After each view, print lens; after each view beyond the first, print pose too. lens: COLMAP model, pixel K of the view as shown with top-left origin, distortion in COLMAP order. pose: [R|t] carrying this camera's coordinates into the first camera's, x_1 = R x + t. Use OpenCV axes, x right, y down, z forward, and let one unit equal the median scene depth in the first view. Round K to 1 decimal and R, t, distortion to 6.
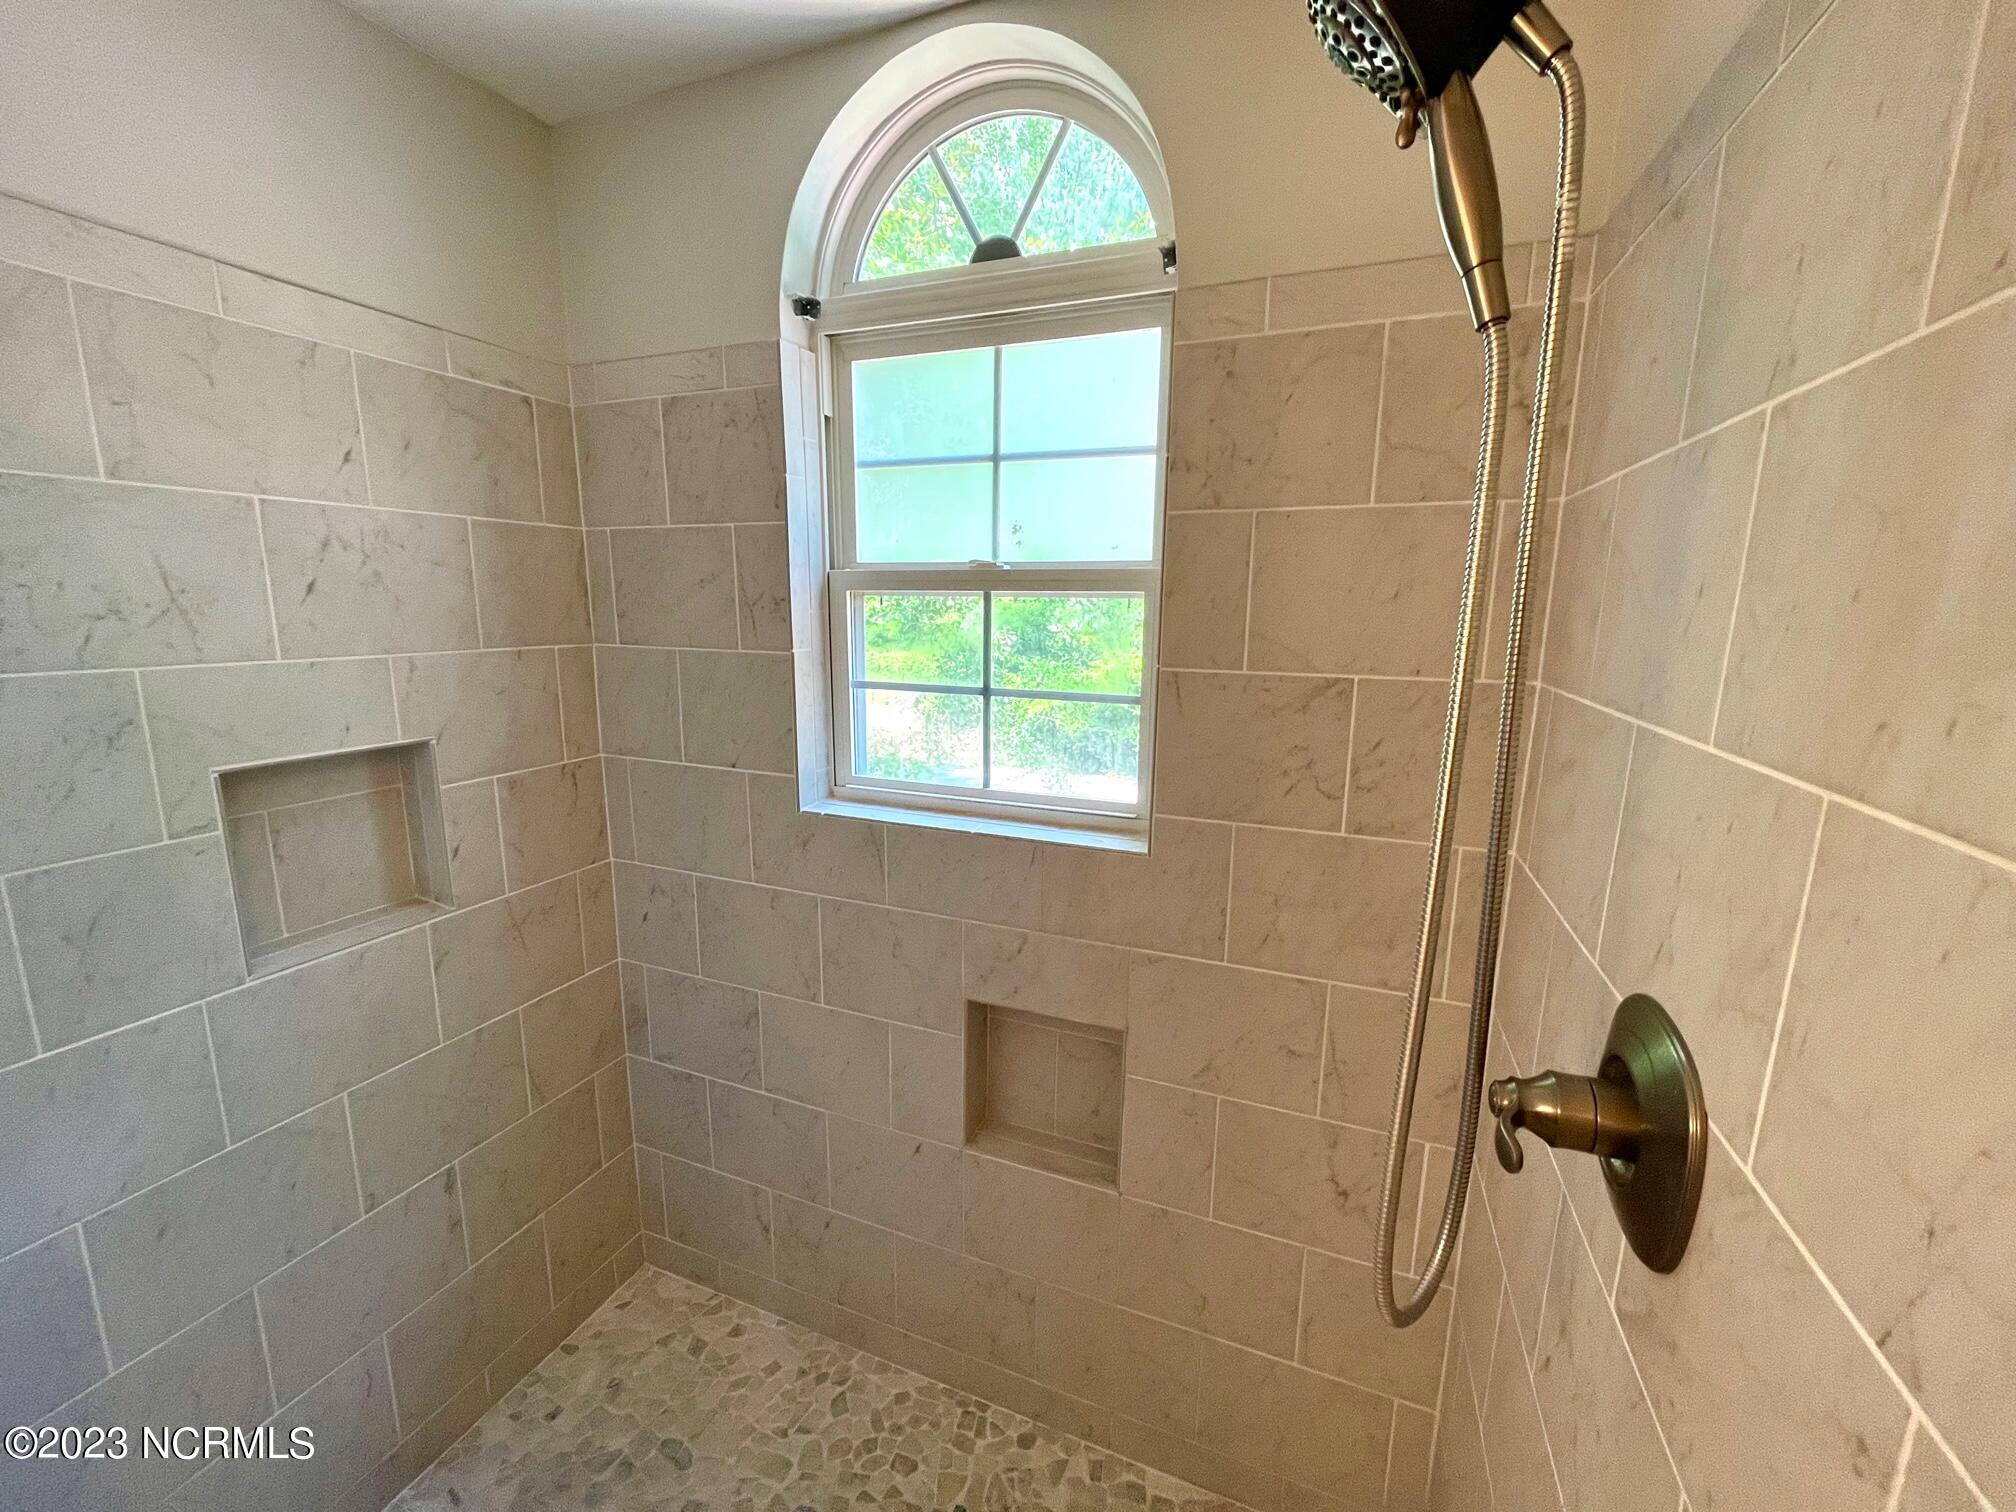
lens RADIAL K [[818.6, 0, 1008.0], [0, 818.6, 756.0], [0, 0, 1]] dist [-0.002610, -0.000130]
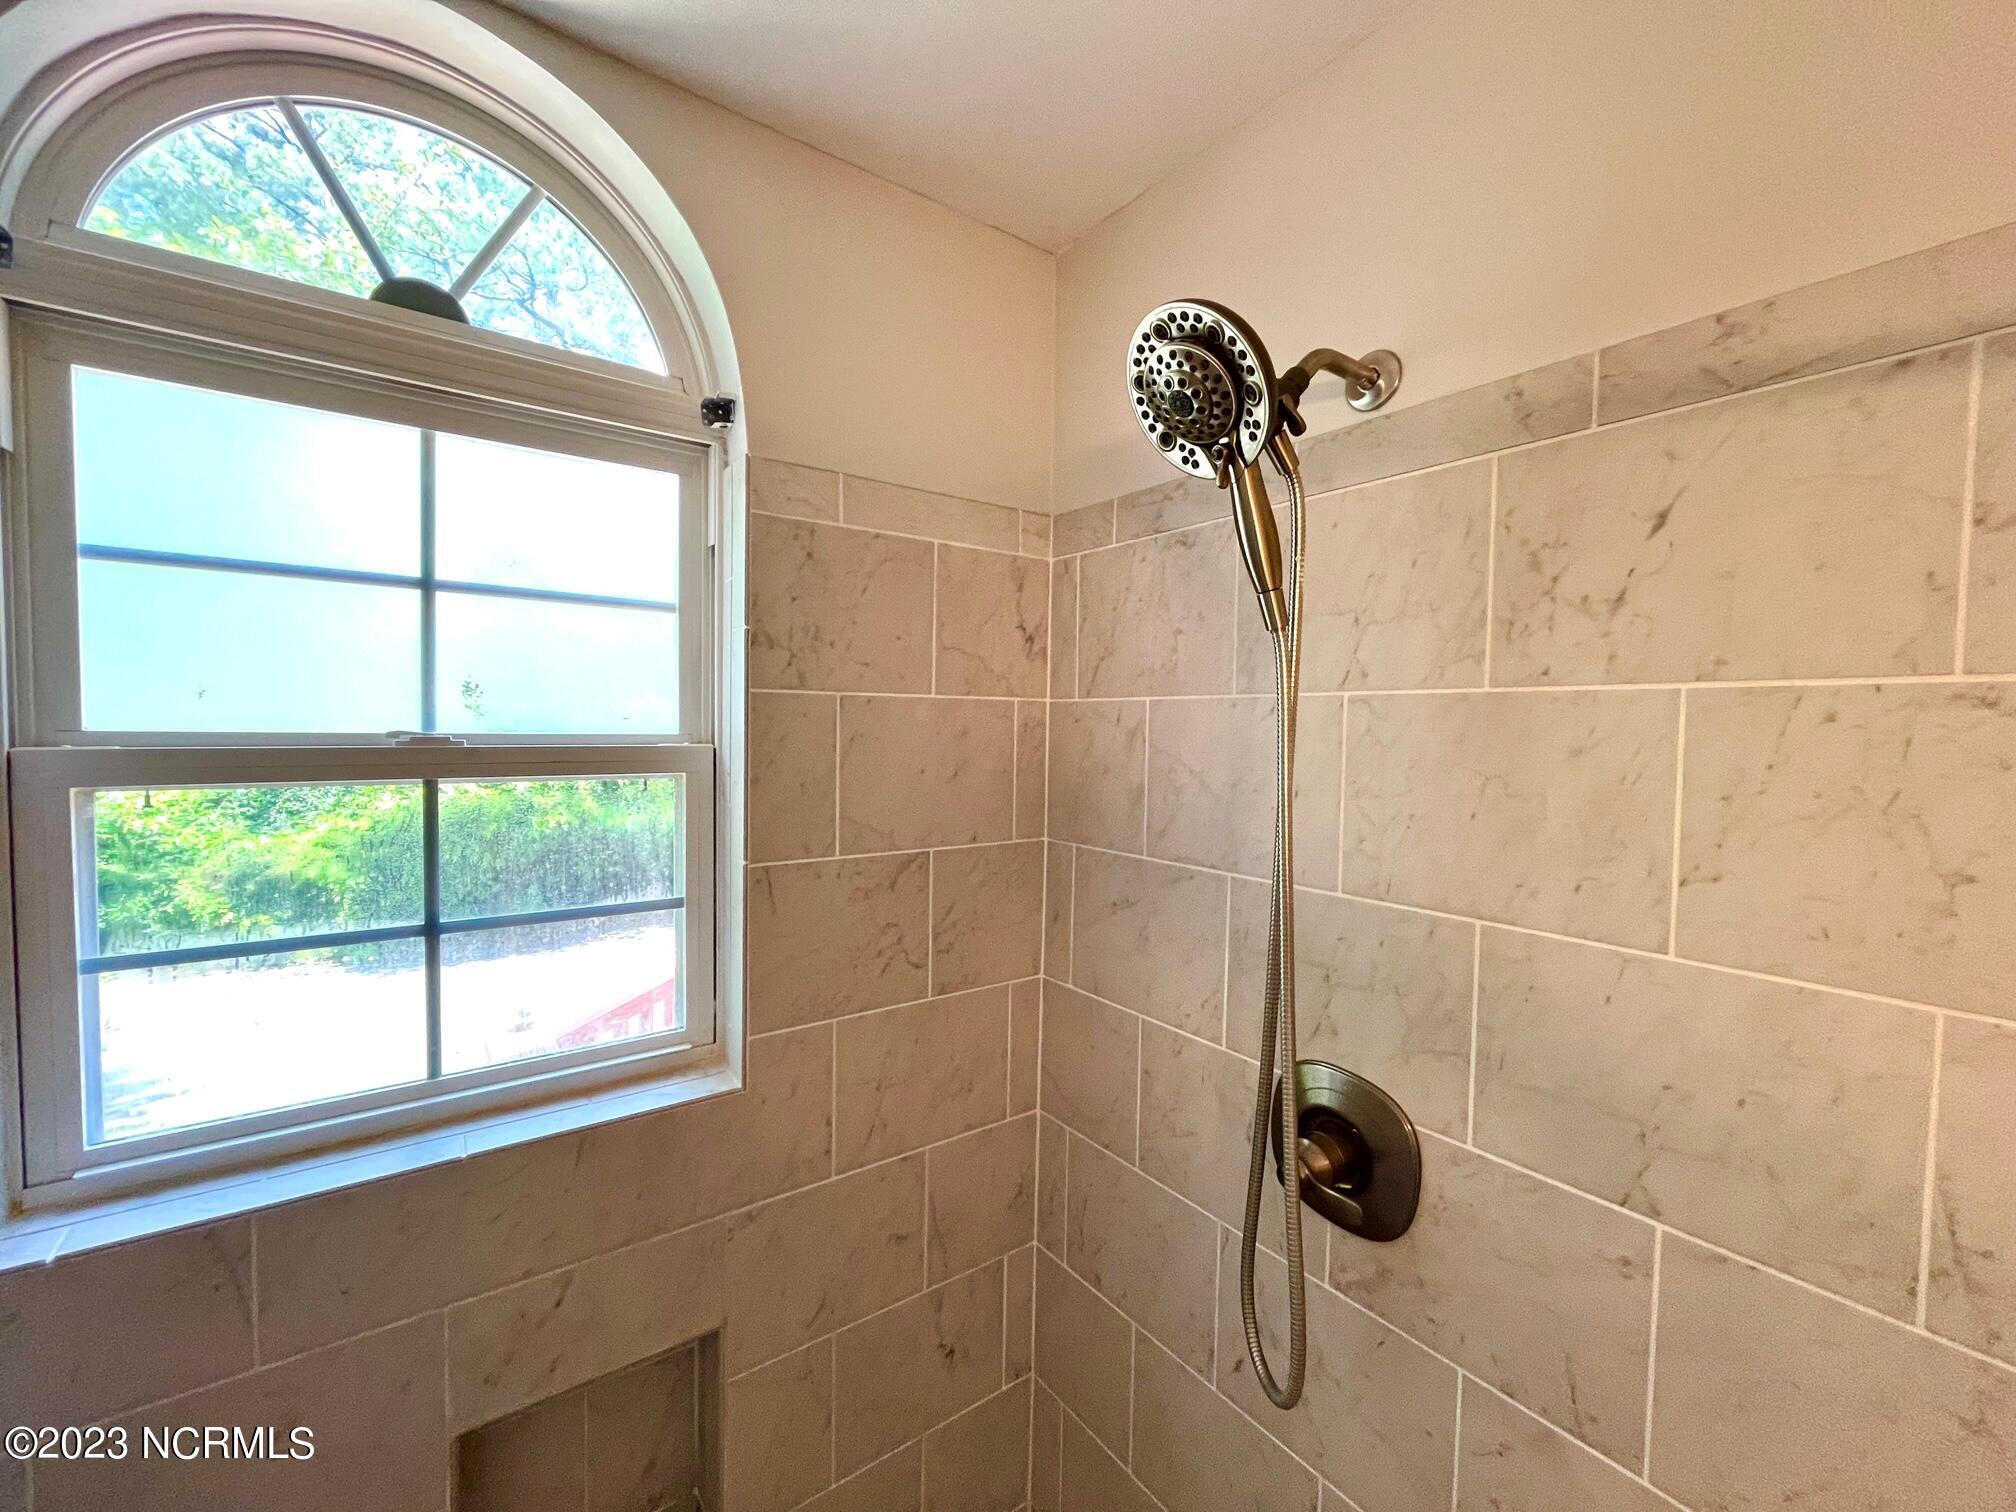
lens RADIAL K [[818.6, 0, 1008.0], [0, 818.6, 756.0], [0, 0, 1]] dist [-0.002610, -0.000130]
pose [[0.529620, -0.035158, 0.847506, -0.369532], [0.147718, 0.987696, -0.051338, -0.127389], [-0.835274, 0.152382, 0.528297, 0.282237]]
